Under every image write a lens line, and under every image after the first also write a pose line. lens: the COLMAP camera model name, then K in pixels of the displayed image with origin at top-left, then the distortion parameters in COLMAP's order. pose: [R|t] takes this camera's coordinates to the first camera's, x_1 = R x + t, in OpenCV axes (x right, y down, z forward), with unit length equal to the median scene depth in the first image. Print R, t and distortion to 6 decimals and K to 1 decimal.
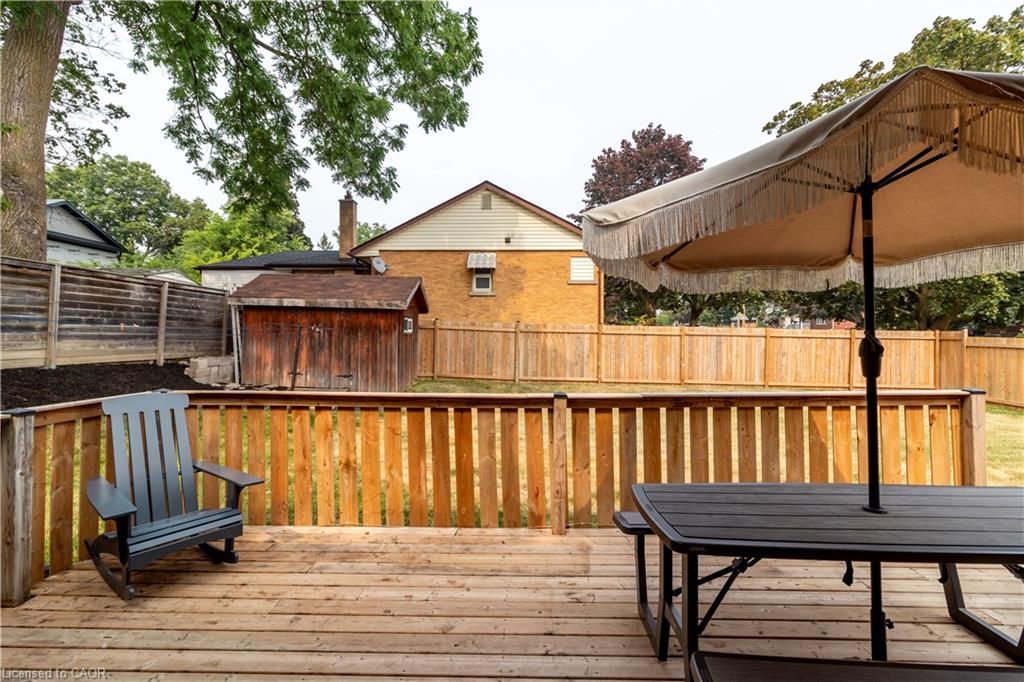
lens RADIAL K [[469.8, 0, 510.8], [0, 469.8, 338.1], [0, 0, 1]] dist [0.002090, 0.000631]
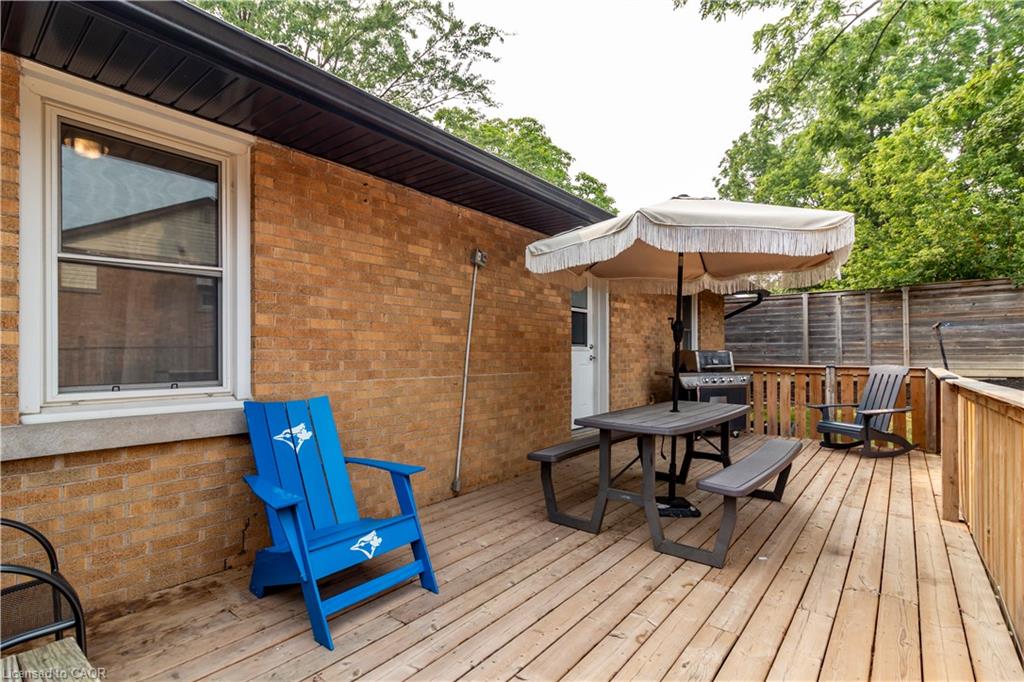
lens RADIAL K [[478.7, 0, 510.5], [0, 478.7, 354.3], [0, 0, 1]] dist [0.002280, 0.000574]
pose [[-0.612482, -0.003113, -0.790478, 0.424677], [-0.001660, 0.999995, -0.002651, 0.022354], [0.790483, -0.000312, -0.612484, 0.260454]]
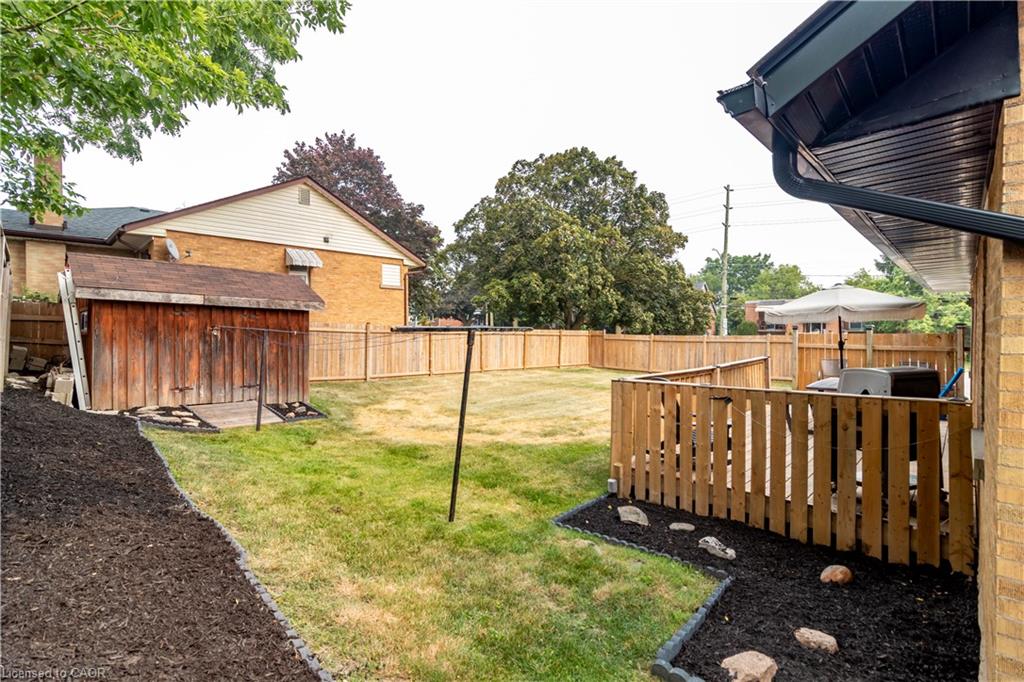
lens RADIAL K [[469.8, 0, 510.8], [0, 469.8, 338.1], [0, 0, 1]] dist [0.002090, 0.000631]
pose [[0.676181, -0.015314, 0.736576, -0.655699], [0.007862, 0.999877, 0.013571, -0.015811], [-0.736694, -0.003385, 0.676218, 0.056961]]
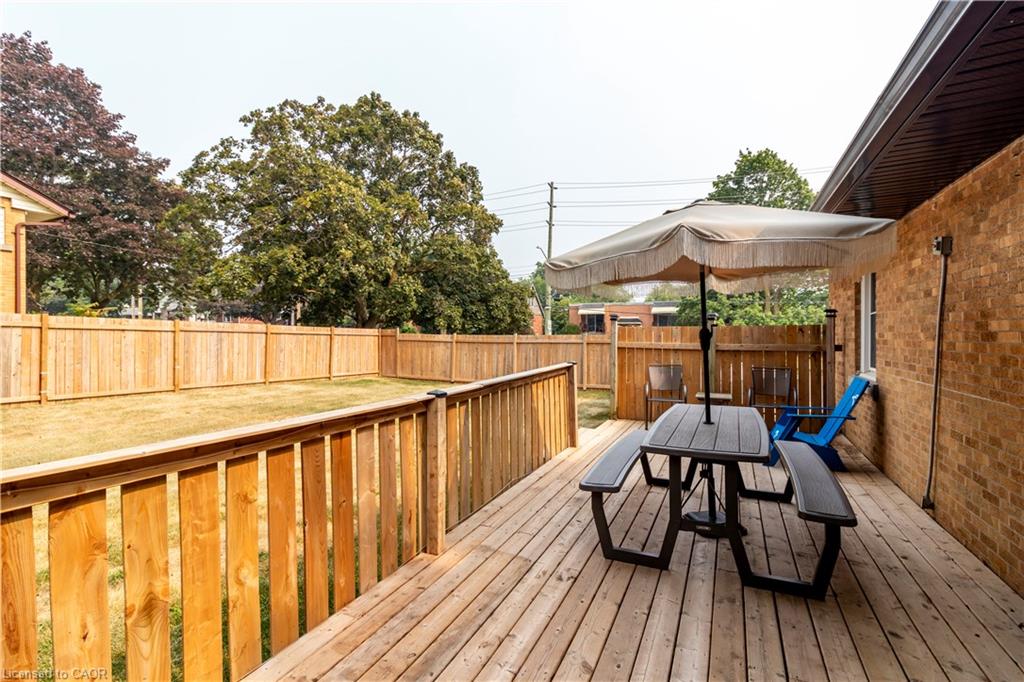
lens RADIAL K [[469.8, 0, 510.8], [0, 469.8, 338.1], [0, 0, 1]] dist [0.002090, 0.000631]
pose [[0.400956, -0.007974, 0.916063, -0.187958], [0.004205, 0.999968, 0.006864, 0.003400], [-0.916088, 0.001100, 0.400976, 0.152661]]
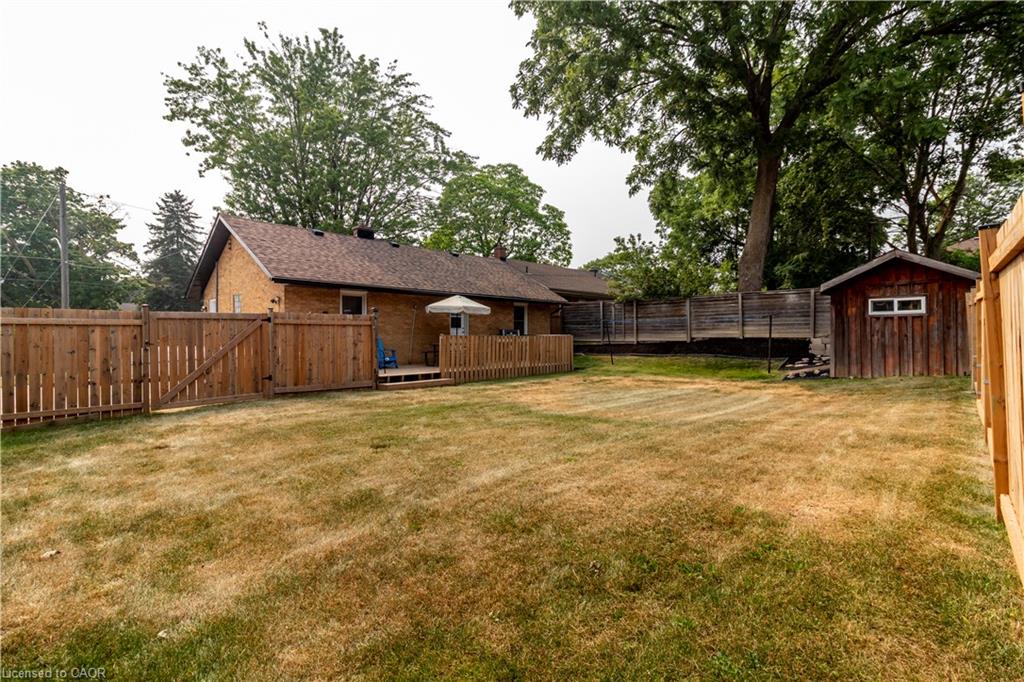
lens RADIAL K [[471.0, 0, 513.2], [0, 471.0, 336.8], [0, 0, 1]] dist [0.001020, 0.000328]
pose [[-0.662228, 0.003182, -0.749295, 1.005369], [-0.003001, 0.999972, 0.006899, 0.029300], [0.749296, 0.006817, -0.662200, 1.148952]]
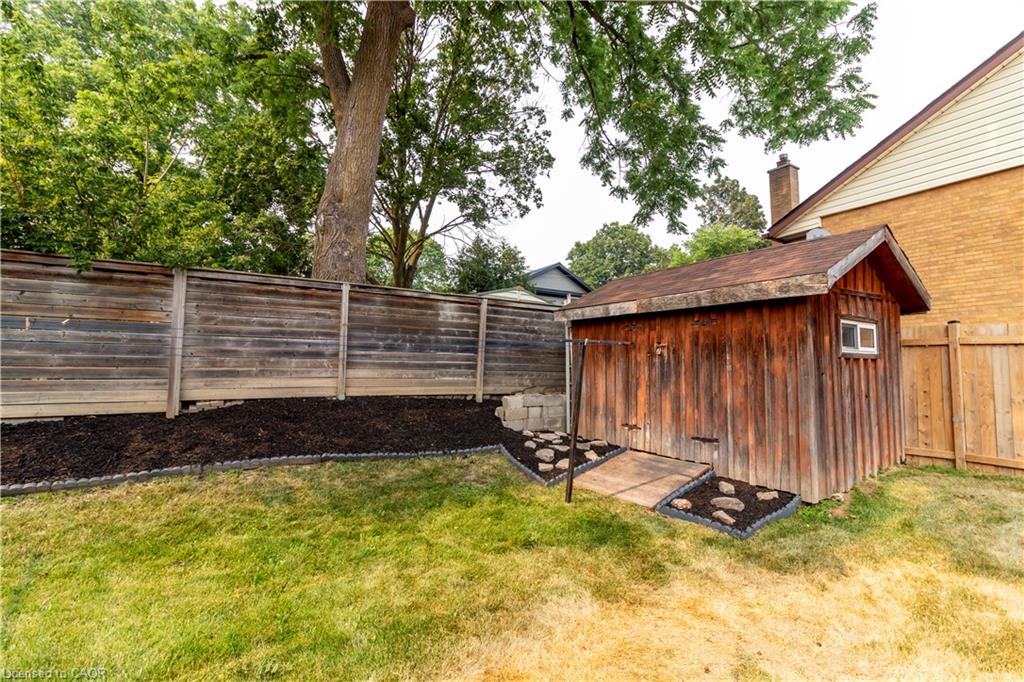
lens RADIAL K [[471.0, 0, 513.2], [0, 471.0, 336.8], [0, 0, 1]] dist [0.001020, 0.000328]
pose [[0.557108, -0.069025, -0.827567, -0.034003], [-0.006988, 0.996115, -0.087788, 0.015166], [0.830411, 0.054691, 0.554461, 0.524962]]
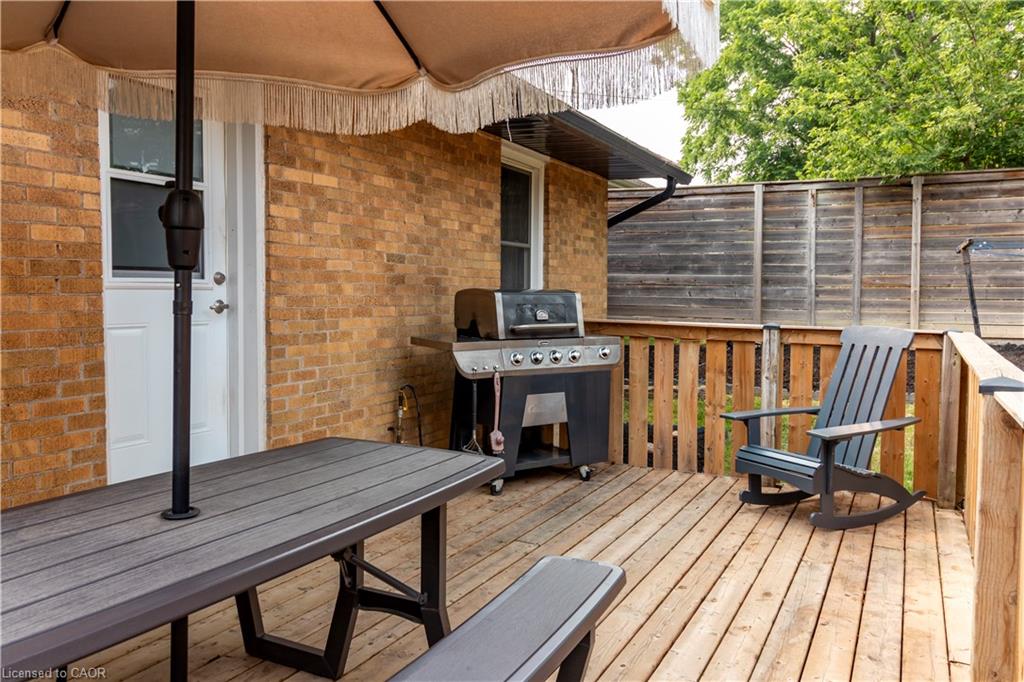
lens RADIAL K [[807.3, 0, 507.8], [0, 807.3, 338.8], [0, 0, 1]] dist [-0.000611, 0.001221]
pose [[-0.424970, 0.047745, -0.903948, 0.225246], [-0.011080, 0.998259, 0.057936, 0.017153], [0.905140, 0.034636, -0.423701, 0.269884]]
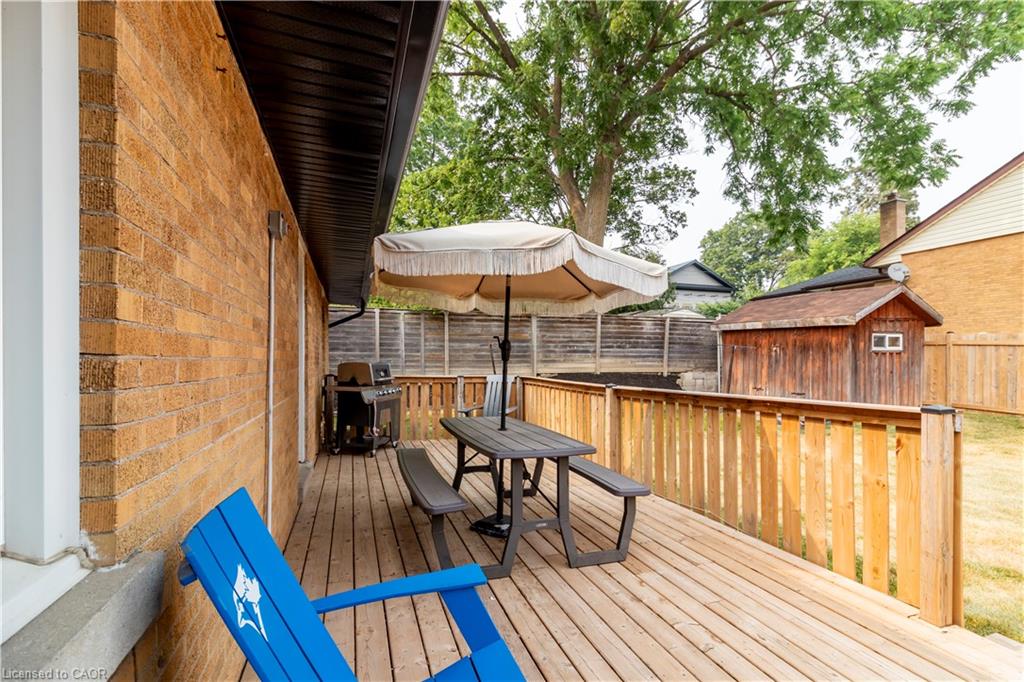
lens RADIAL K [[482.1, 0, 513.1], [0, 482.1, 360.4], [0, 0, 1]] dist [0.004278, 0.000539]
pose [[0.344129, -0.000826, -0.938922, 0.413415], [-0.004973, 0.999984, -0.002702, 0.013955], [0.938909, 0.005599, 0.344119, 0.056947]]
